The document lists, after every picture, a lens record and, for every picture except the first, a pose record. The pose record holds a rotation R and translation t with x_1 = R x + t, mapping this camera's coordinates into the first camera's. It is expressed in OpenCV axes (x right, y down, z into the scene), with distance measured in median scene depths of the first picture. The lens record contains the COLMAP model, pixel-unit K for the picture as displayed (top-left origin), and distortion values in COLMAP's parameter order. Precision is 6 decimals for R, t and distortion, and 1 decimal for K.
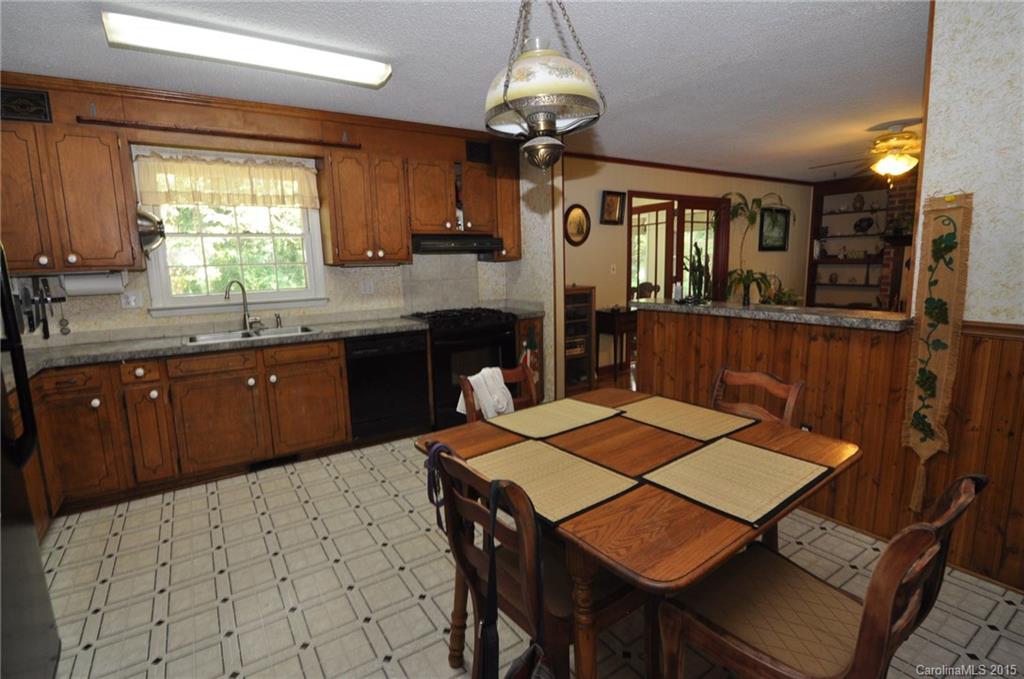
lens RADIAL K [[488.9, 0, 508.8], [0, 488.9, 340.8], [0, 0, 1]] dist [-0.009365, -0.004768]
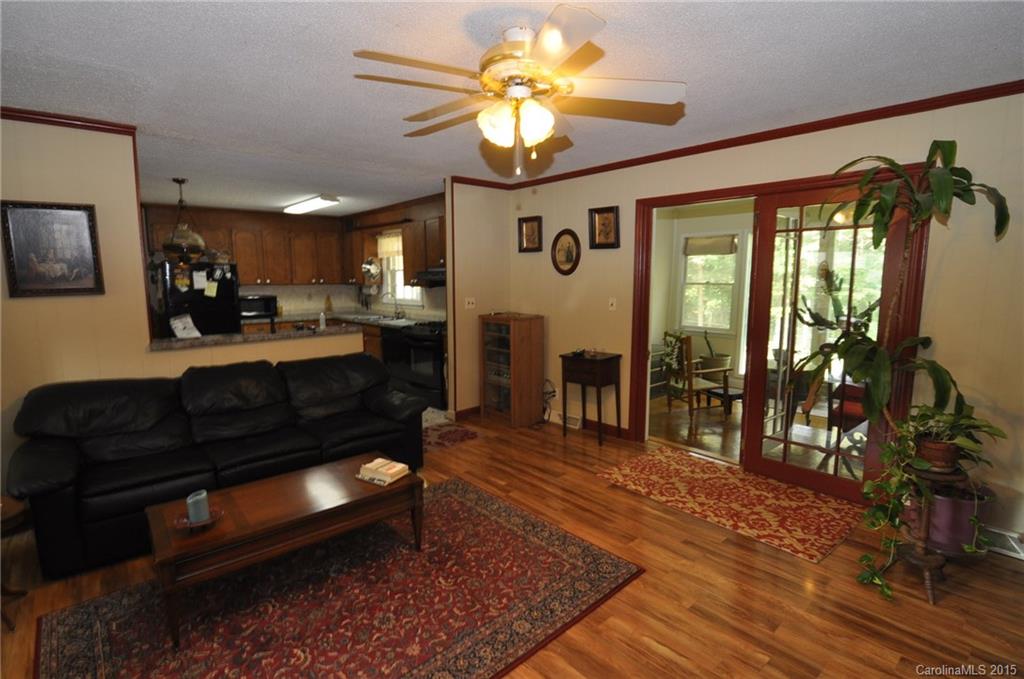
lens RADIAL K [[488.9, 0, 504.2], [0, 488.9, 339.9], [0, 0, 1]] dist [-0.009365, -0.004768]
pose [[0.143749, 0.154722, -0.977444, 1.538019], [-0.153348, 0.979255, 0.132456, -0.268812], [0.977661, 0.130849, 0.164493, 1.132682]]
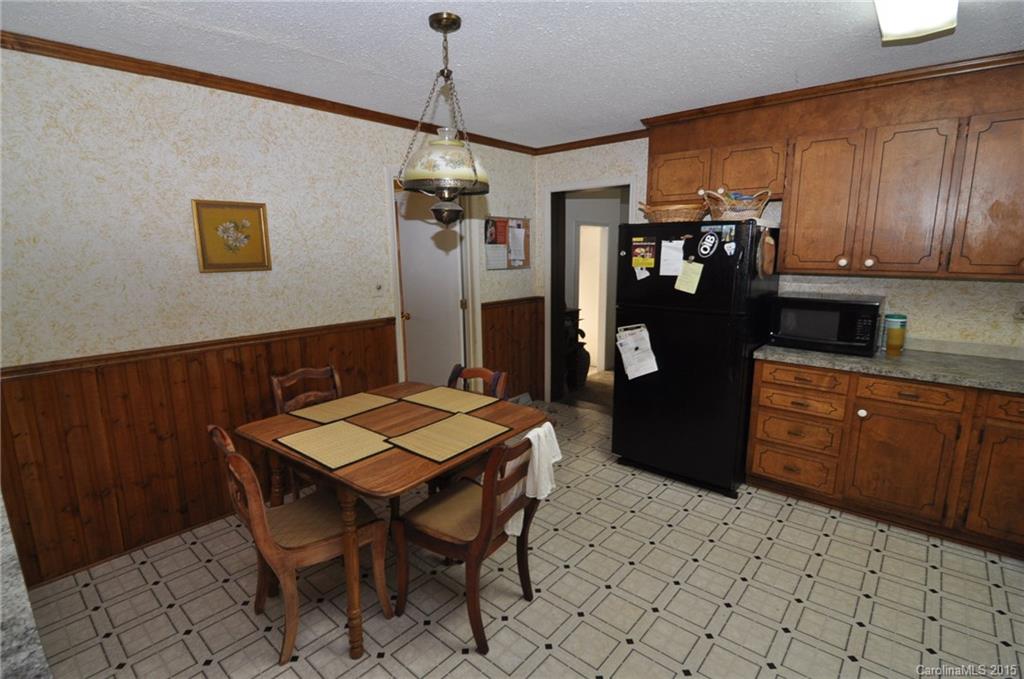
lens RADIAL K [[488.9, 0, 510.0], [0, 488.9, 342.5], [0, 0, 1]] dist [-0.009365, -0.004768]
pose [[-0.960341, 0.086911, -0.264938, 0.129329], [-0.008413, 0.940717, 0.339089, -0.226854], [0.278702, 0.327870, -0.902678, 1.061292]]
